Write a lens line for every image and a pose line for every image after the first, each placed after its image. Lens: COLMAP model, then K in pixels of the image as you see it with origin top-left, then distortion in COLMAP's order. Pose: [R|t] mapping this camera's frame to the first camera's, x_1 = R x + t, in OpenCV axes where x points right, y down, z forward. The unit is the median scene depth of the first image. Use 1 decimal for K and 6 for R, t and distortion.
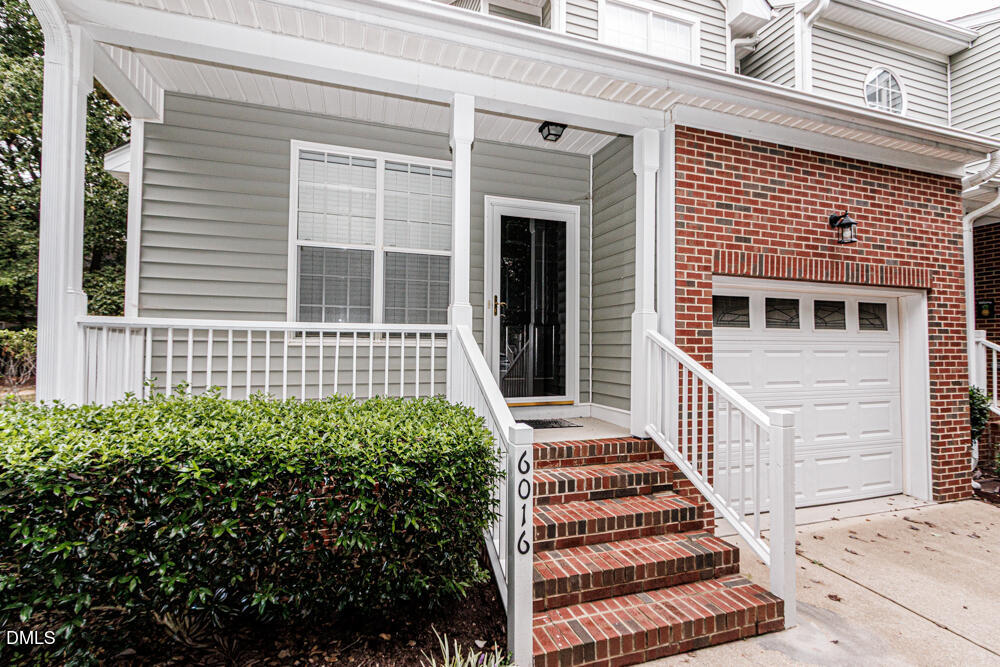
lens RADIAL K [[464.8, 0, 492.9], [0, 464.8, 333.9], [0, 0, 1]] dist [0.004774, 0.000102]
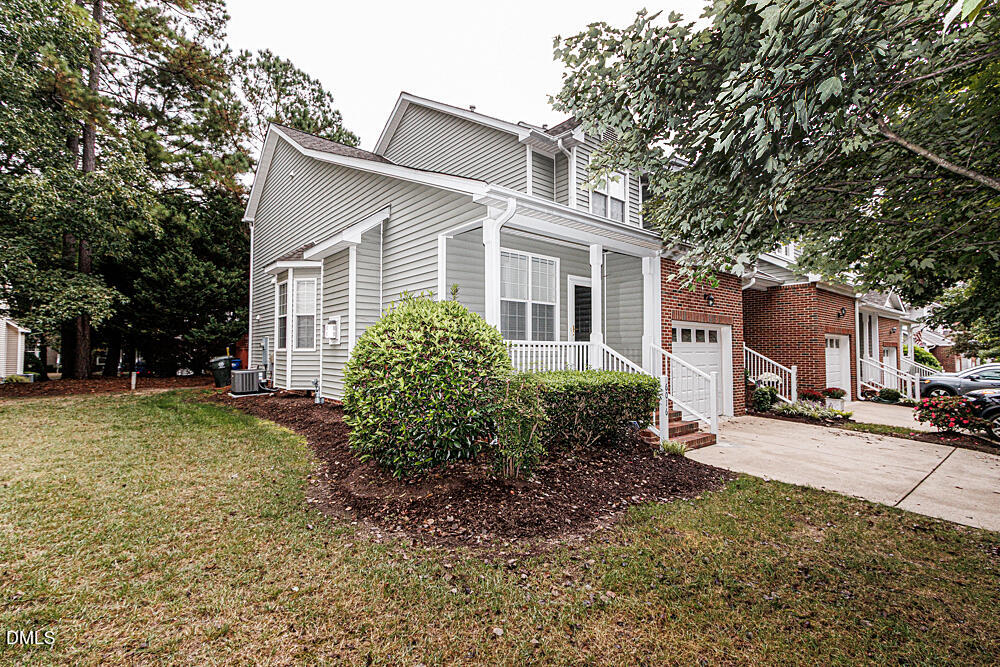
lens RADIAL K [[464.8, 0, 492.9], [0, 464.8, 333.9], [0, 0, 1]] dist [0.004774, 0.000102]
pose [[0.926193, 0.005423, 0.377011, -1.224155], [-0.004569, 0.999985, -0.003159, -0.043660], [-0.377022, 0.001203, 0.926204, -0.824693]]
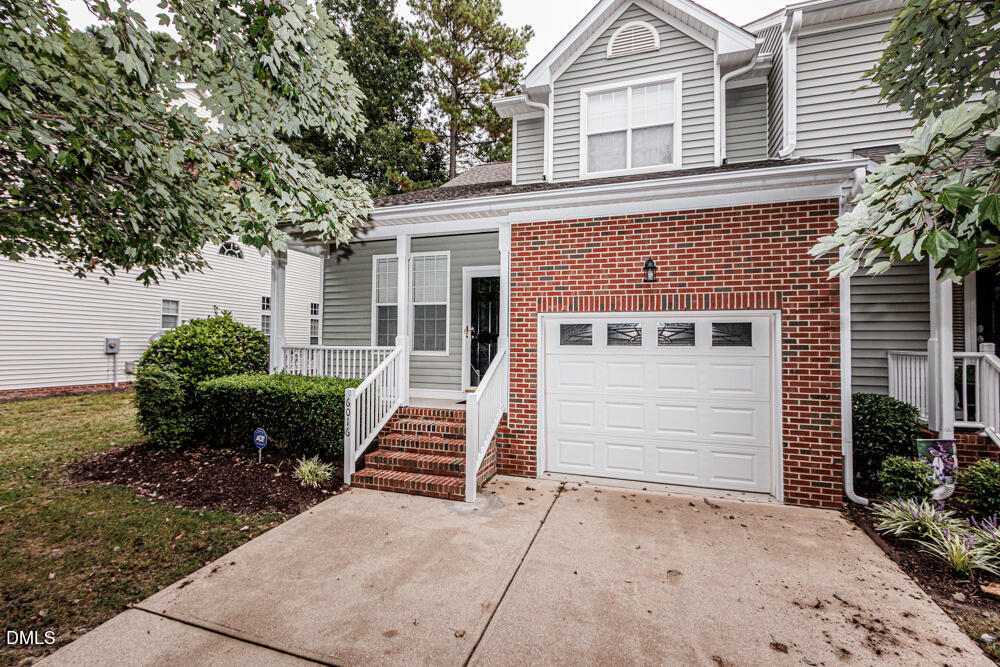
lens RADIAL K [[464.8, 0, 492.9], [0, 464.8, 333.9], [0, 0, 1]] dist [0.004774, 0.000102]
pose [[0.796615, -0.014437, -0.604315, 1.255959], [0.014206, 0.999886, -0.005161, -0.049082], [0.604321, -0.004473, 0.796729, -0.335357]]
